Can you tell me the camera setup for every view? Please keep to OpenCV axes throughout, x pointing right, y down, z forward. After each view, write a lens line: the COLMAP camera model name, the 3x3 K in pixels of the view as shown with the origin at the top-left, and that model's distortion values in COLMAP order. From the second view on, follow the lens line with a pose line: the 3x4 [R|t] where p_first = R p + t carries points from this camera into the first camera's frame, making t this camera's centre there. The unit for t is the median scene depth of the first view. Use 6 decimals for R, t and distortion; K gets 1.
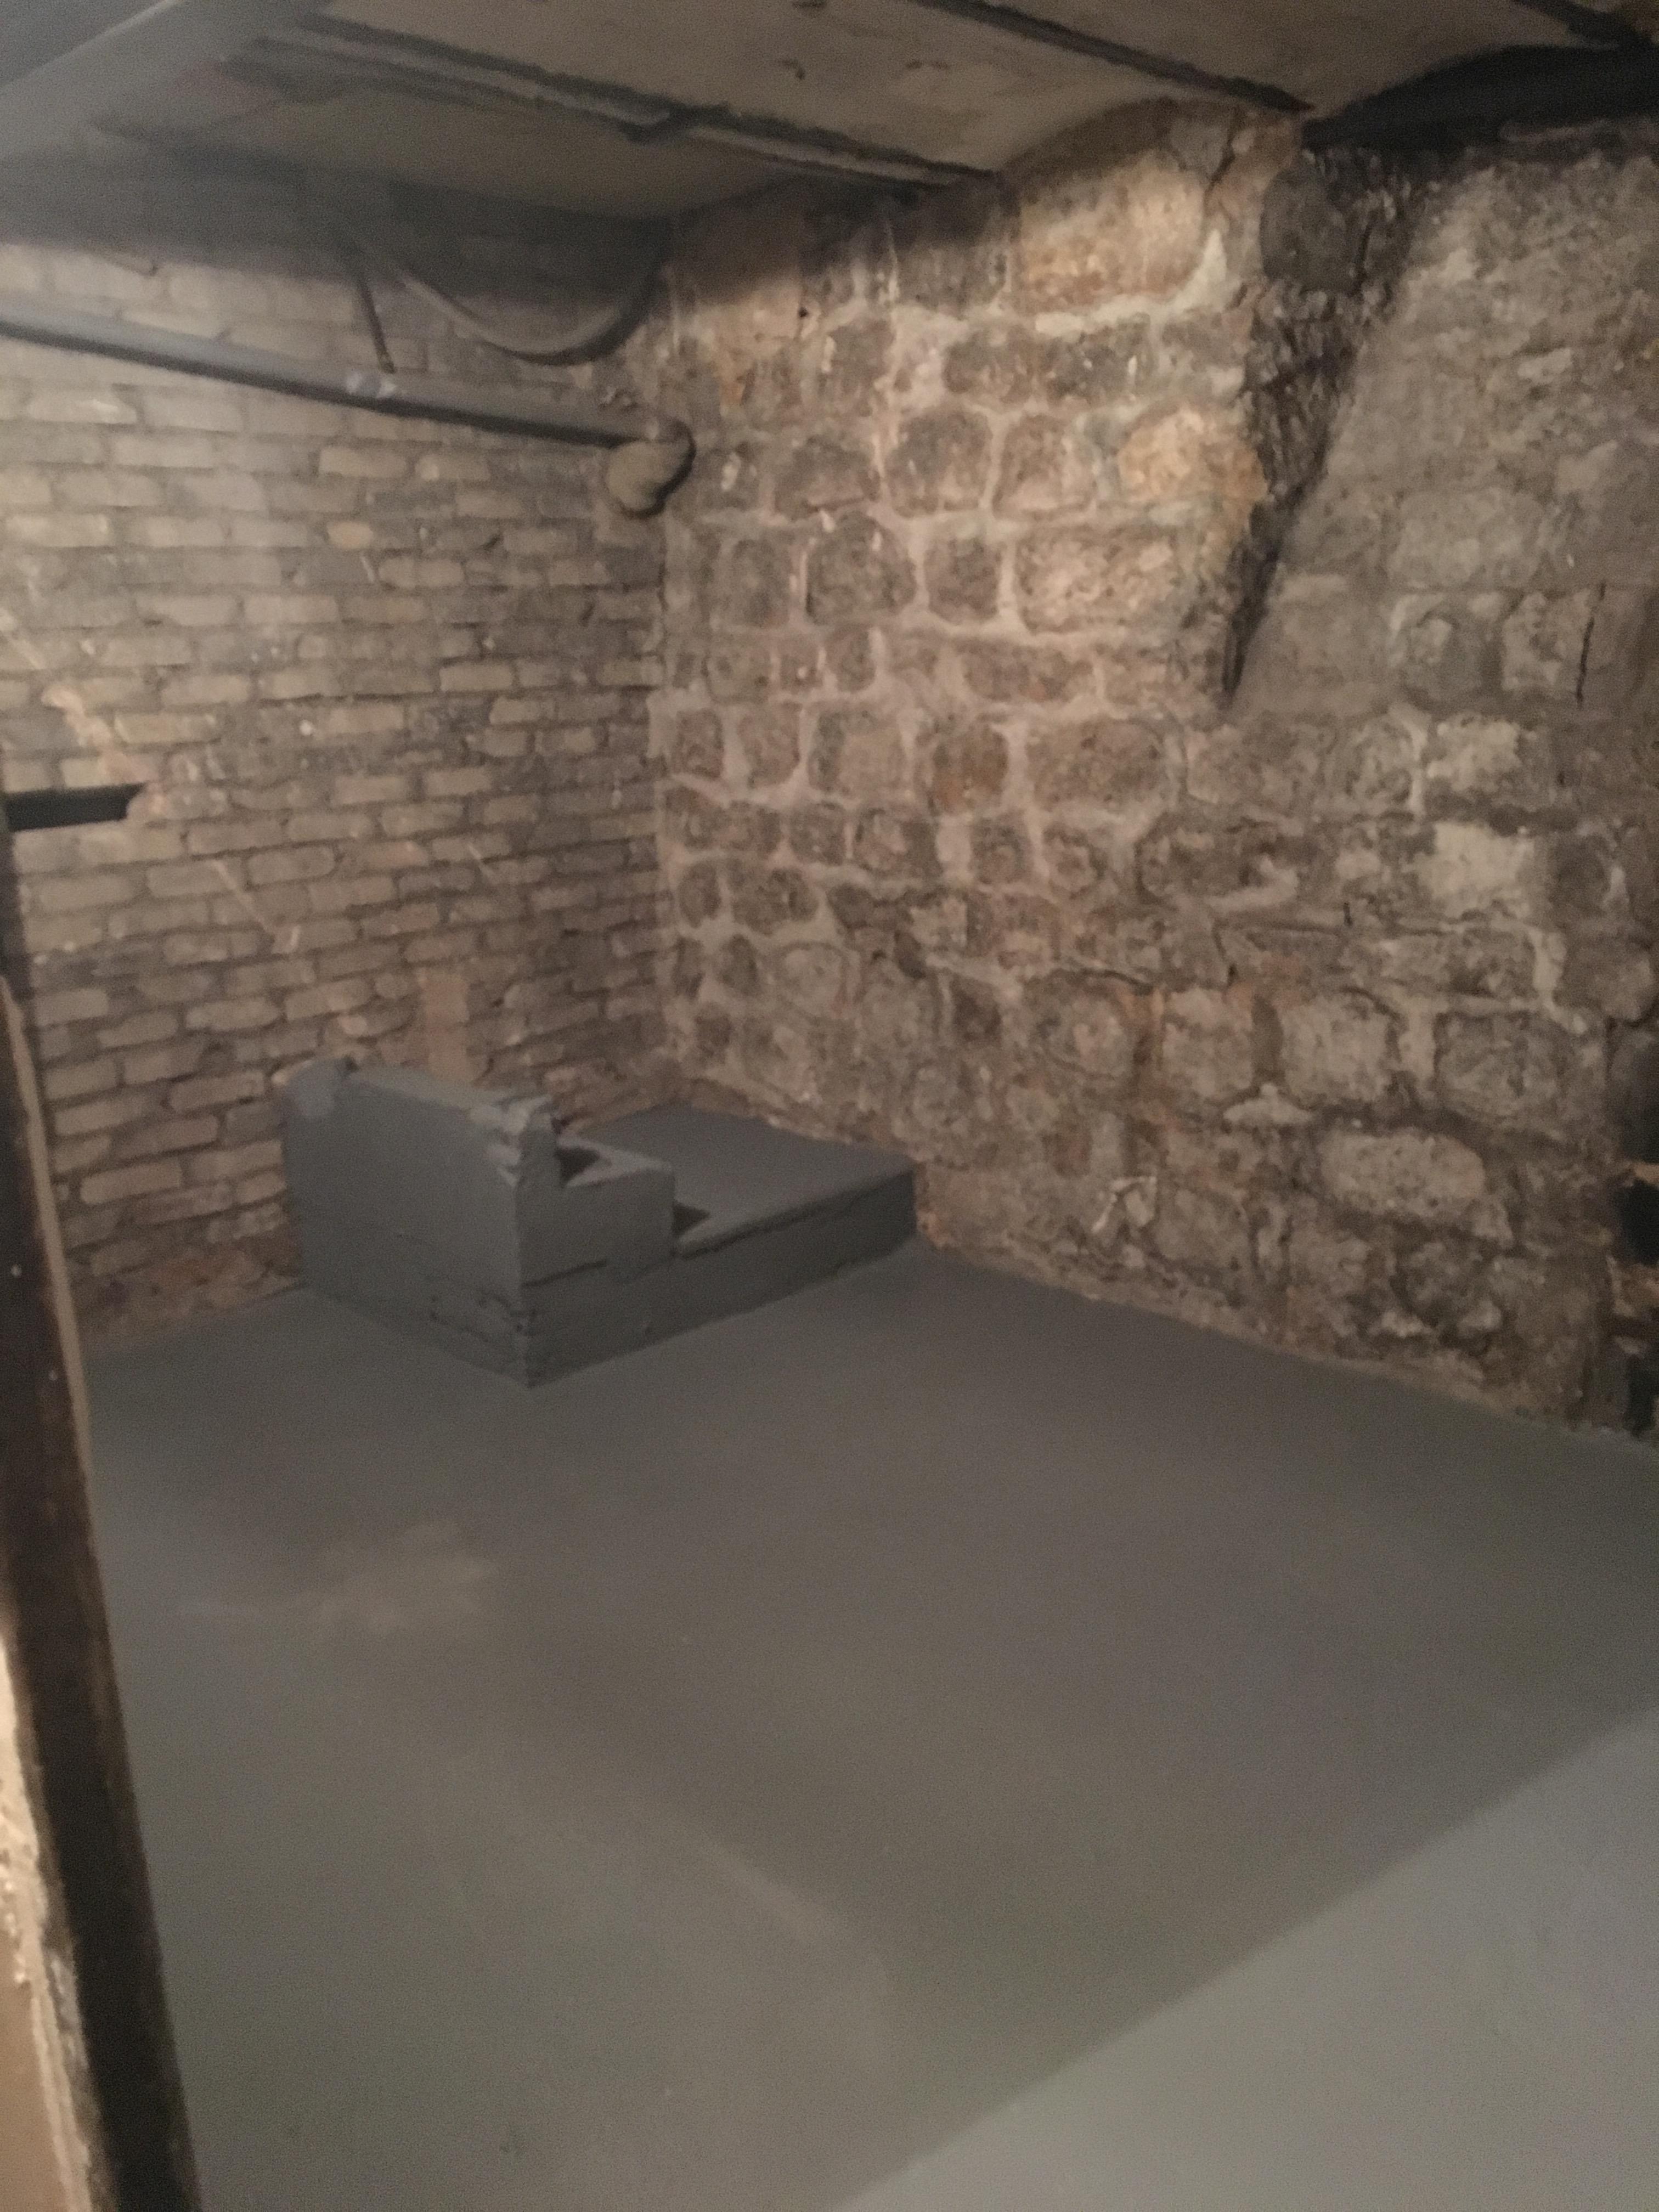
lens RADIAL K [[1872.2, 0, 825.0], [0, 1872.2, 1110.6], [0, 0, 1]] dist [0.013039, -0.003795]
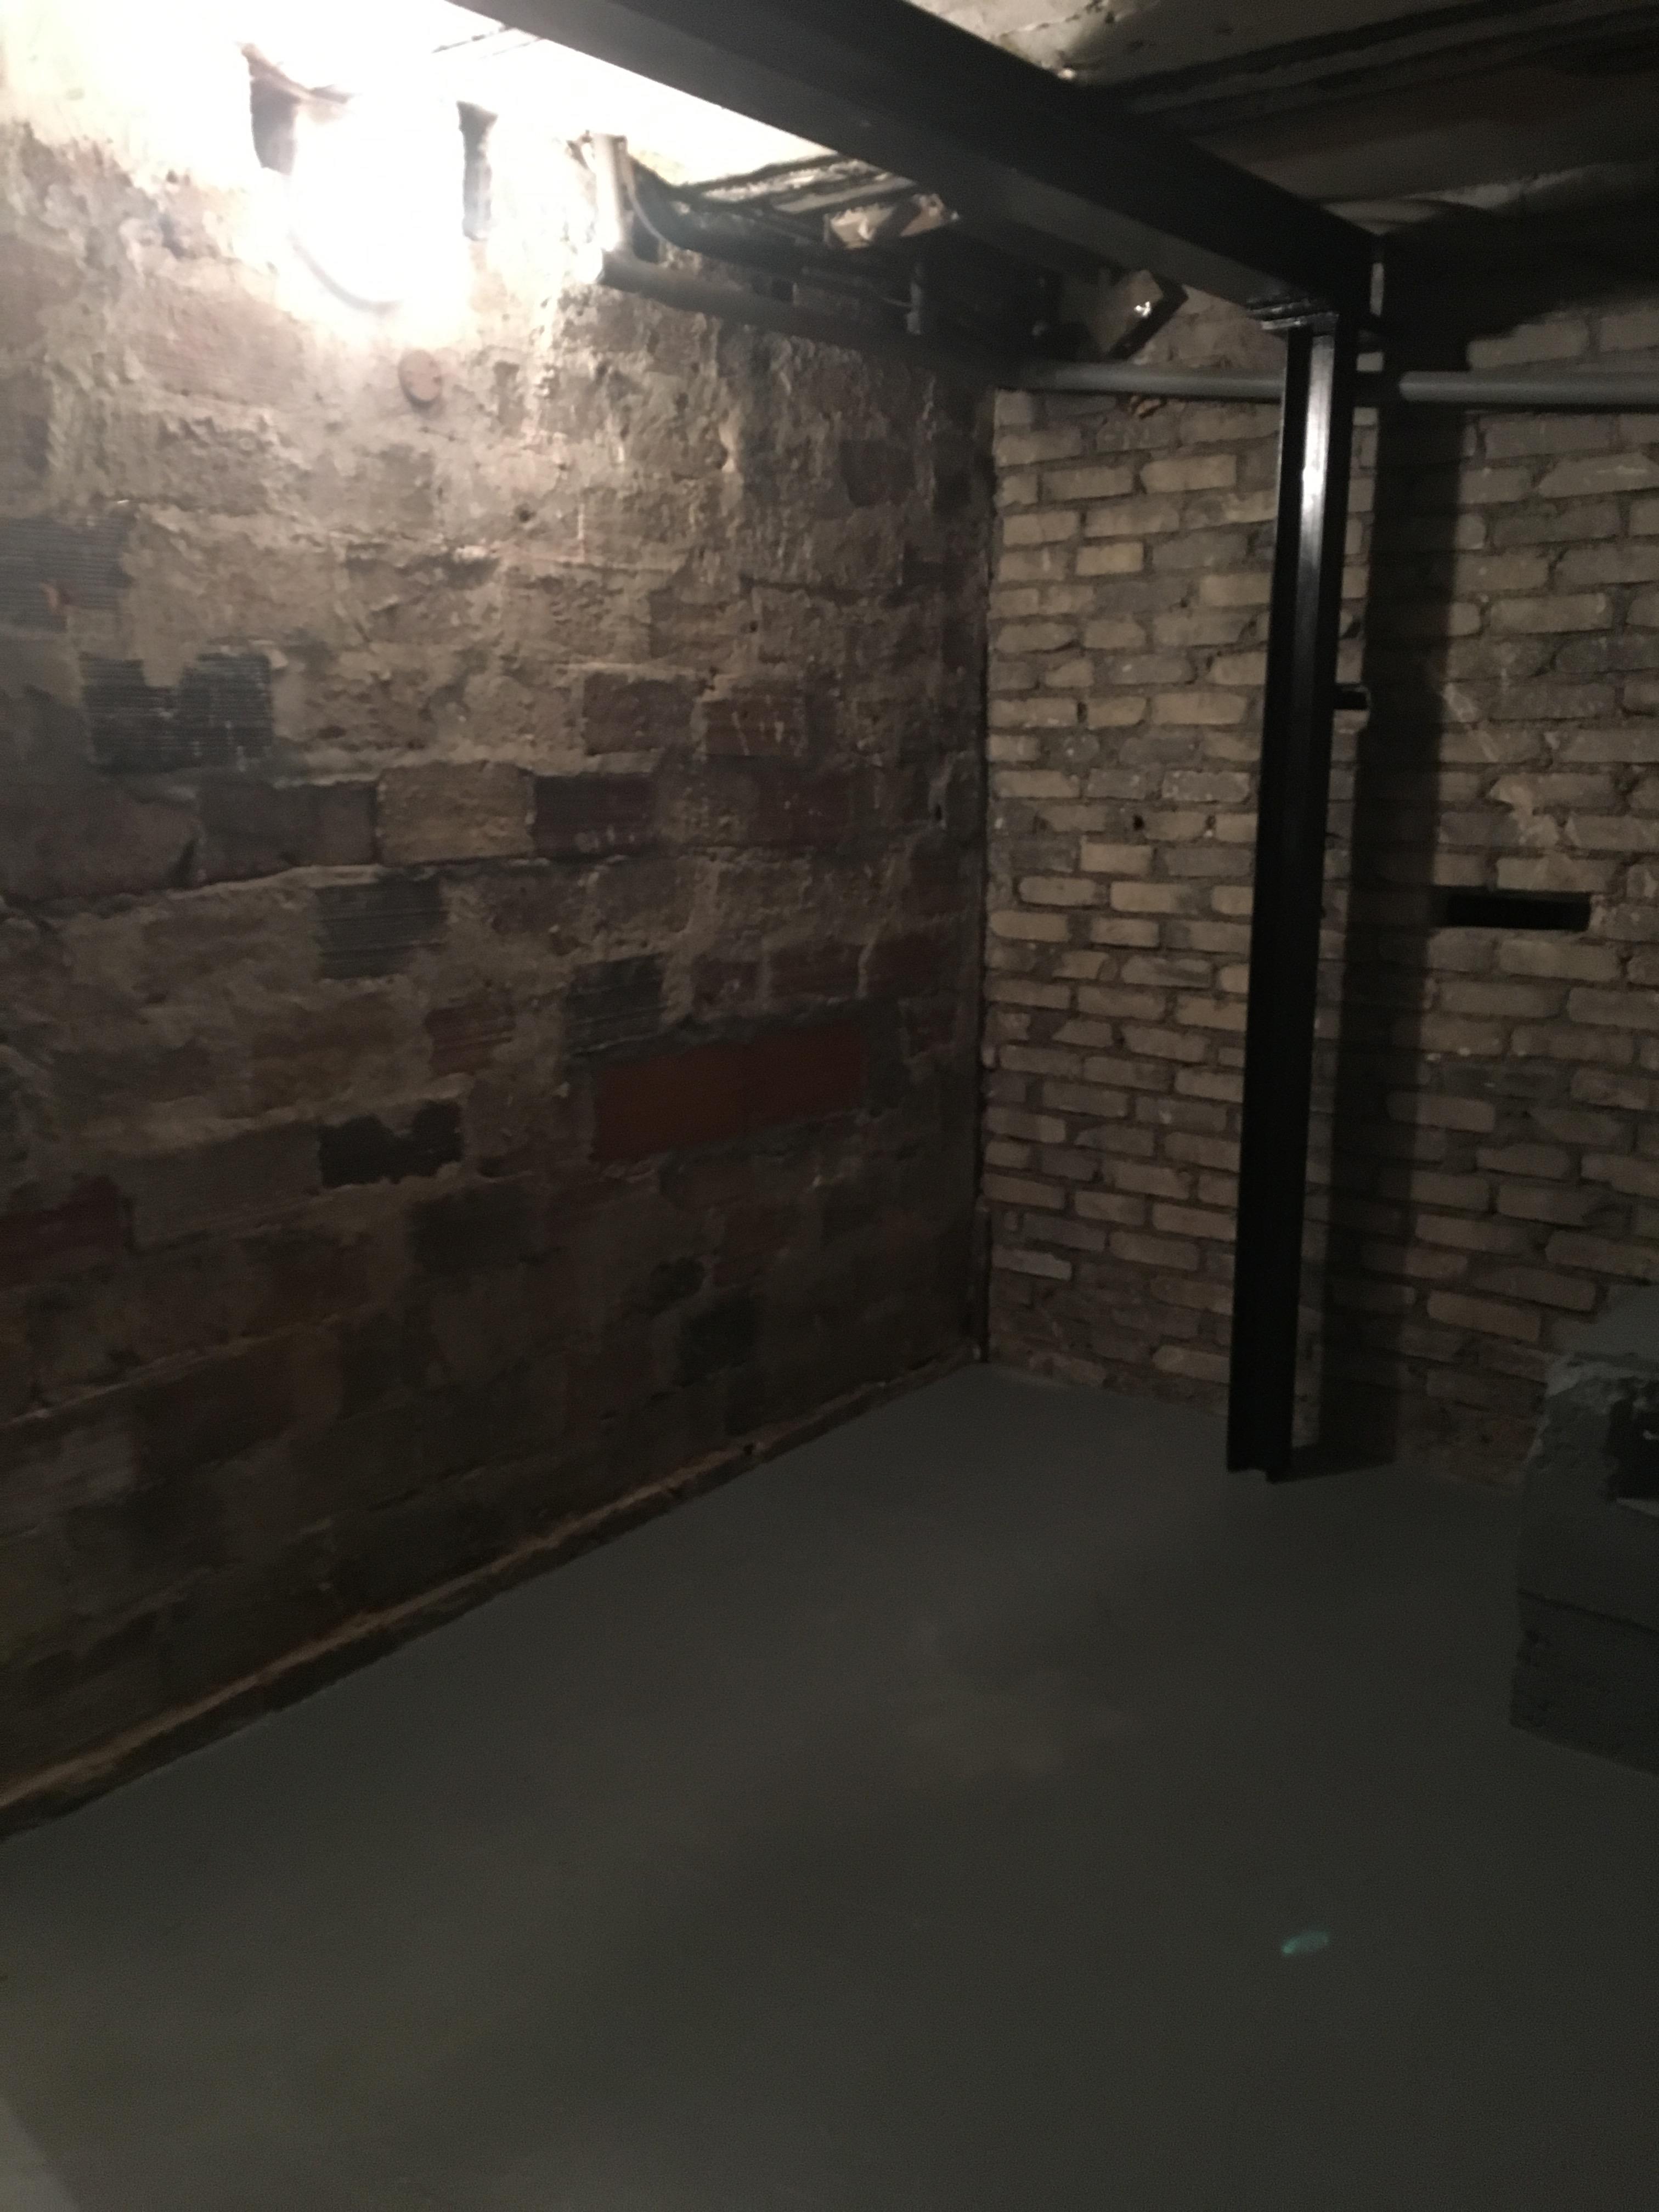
lens RADIAL K [[1872.2, 0, 824.7], [0, 1872.2, 1100.2], [0, 0, 1]] dist [0.013039, -0.003795]
pose [[0.104647, 0.220131, -0.969841, 0.483784], [-0.246541, 0.950497, 0.189138, -0.162965], [0.963466, 0.219312, 0.153738, 0.549018]]
